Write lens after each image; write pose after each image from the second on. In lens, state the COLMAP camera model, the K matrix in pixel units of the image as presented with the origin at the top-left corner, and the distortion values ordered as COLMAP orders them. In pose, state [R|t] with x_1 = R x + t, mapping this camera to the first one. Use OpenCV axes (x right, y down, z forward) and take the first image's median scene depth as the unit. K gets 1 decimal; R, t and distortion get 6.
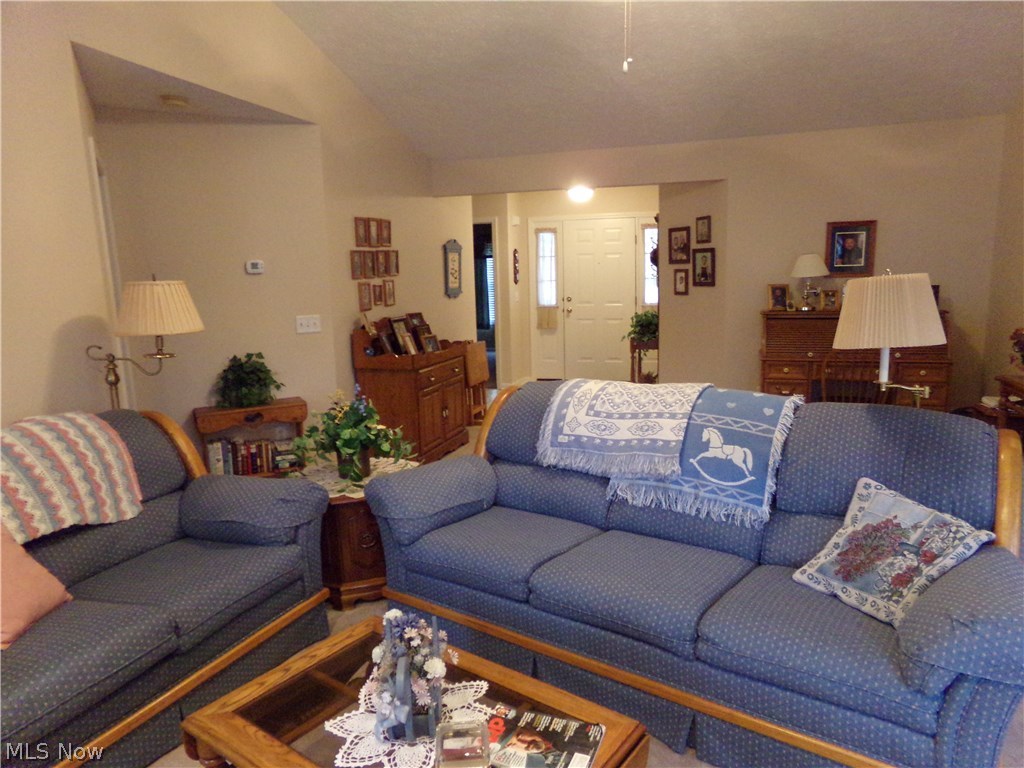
lens RADIAL K [[702.9, 0, 515.1], [0, 702.9, 390.2], [0, 0, 1]] dist [-0.095799, 0.157423]
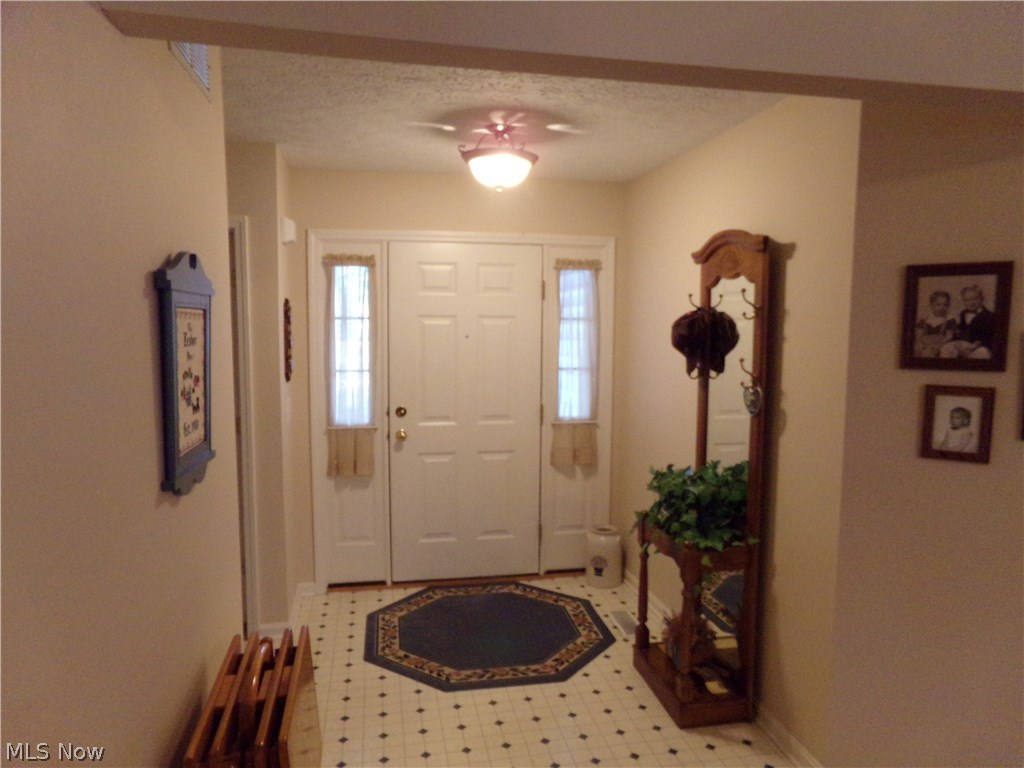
lens RADIAL K [[702.9, 0, 515.1], [0, 702.9, 390.2], [0, 0, 1]] dist [-0.095799, 0.157423]
pose [[0.874530, -0.015303, 0.484730, -0.104042], [0.050591, 0.996927, -0.059801, -0.143899], [-0.482326, 0.076821, 0.872617, 0.717412]]
